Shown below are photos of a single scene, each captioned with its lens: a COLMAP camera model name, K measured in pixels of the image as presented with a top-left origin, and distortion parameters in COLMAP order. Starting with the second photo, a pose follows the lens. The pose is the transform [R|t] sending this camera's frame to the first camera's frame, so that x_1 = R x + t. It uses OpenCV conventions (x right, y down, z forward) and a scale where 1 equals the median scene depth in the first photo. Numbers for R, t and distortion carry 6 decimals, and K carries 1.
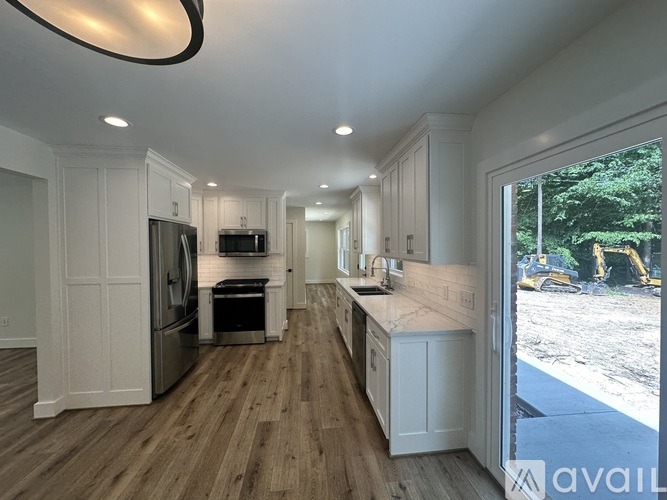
lens RADIAL K [[266.3, 0, 333.3], [0, 266.3, 249.0], [0, 0, 1]] dist [-0.000840, 0.000204]
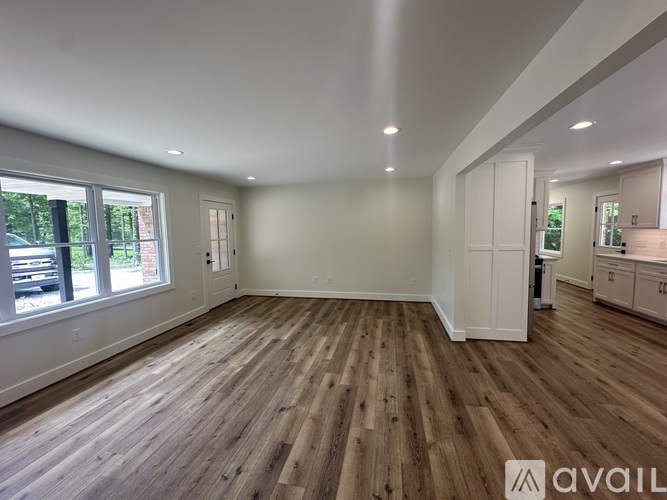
lens RADIAL K [[266.3, 0, 333.3], [0, 266.3, 249.0], [0, 0, 1]] dist [-0.000840, 0.000204]
pose [[0.952690, 0.010905, -0.303747, -1.244295], [0.008756, 0.997957, 0.063293, 0.033415], [0.303817, -0.062958, 0.950648, -0.530040]]
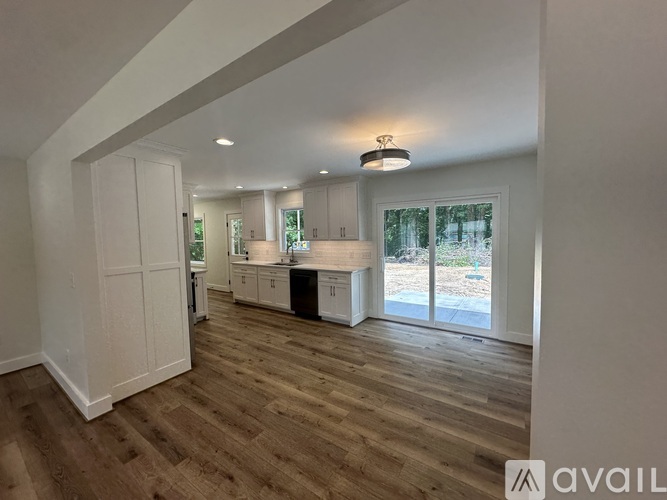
lens RADIAL K [[266.3, 0, 333.3], [0, 266.3, 249.0], [0, 0, 1]] dist [-0.000840, 0.000204]
pose [[0.643399, -0.051188, 0.763818, -1.192872], [0.027794, 0.998666, 0.043514, 0.018537], [-0.765027, -0.006768, 0.643963, -0.239918]]
